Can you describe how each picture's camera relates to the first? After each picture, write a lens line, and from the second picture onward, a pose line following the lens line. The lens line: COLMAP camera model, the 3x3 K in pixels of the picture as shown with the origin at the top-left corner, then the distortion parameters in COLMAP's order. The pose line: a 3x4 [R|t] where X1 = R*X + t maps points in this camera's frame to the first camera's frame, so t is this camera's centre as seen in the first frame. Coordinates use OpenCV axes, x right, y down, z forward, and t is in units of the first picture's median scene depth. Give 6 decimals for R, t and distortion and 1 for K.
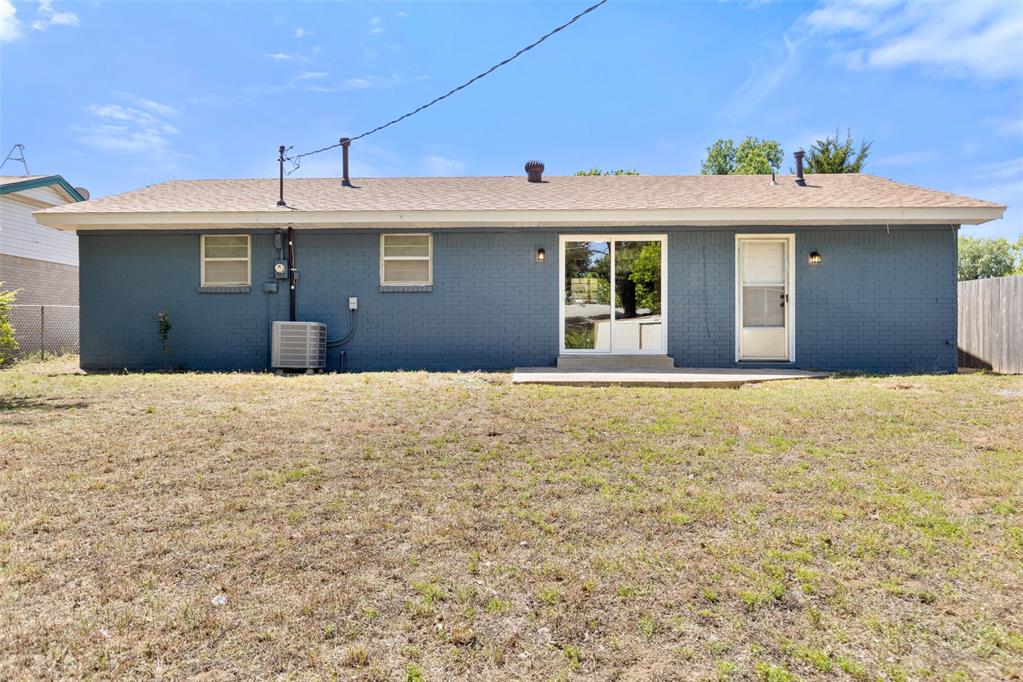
lens RADIAL K [[684.5, 0, 511.5], [0, 684.5, 338.9], [0, 0, 1]] dist [-0.010252, -0.000513]
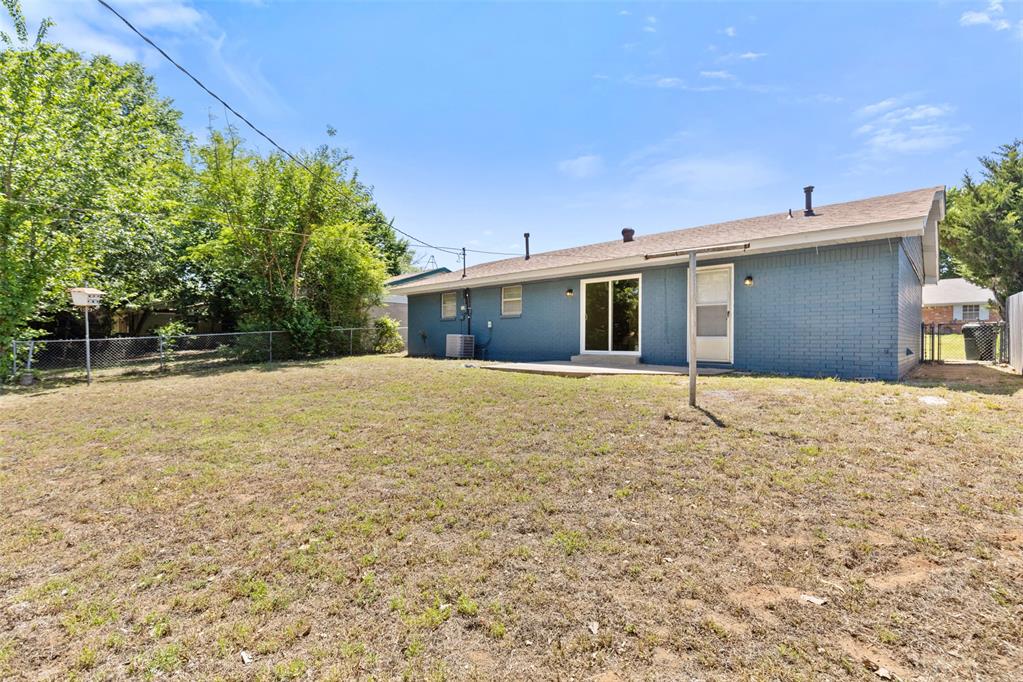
lens RADIAL K [[460.4, 0, 519.0], [0, 460.4, 338.2], [0, 0, 1]] dist [0.008995, -0.001210]
pose [[0.749523, -0.000045, -0.661978, 0.681642], [-0.008007, 0.999926, -0.009134, -0.002629], [0.661929, 0.012147, 0.749468, 0.087615]]
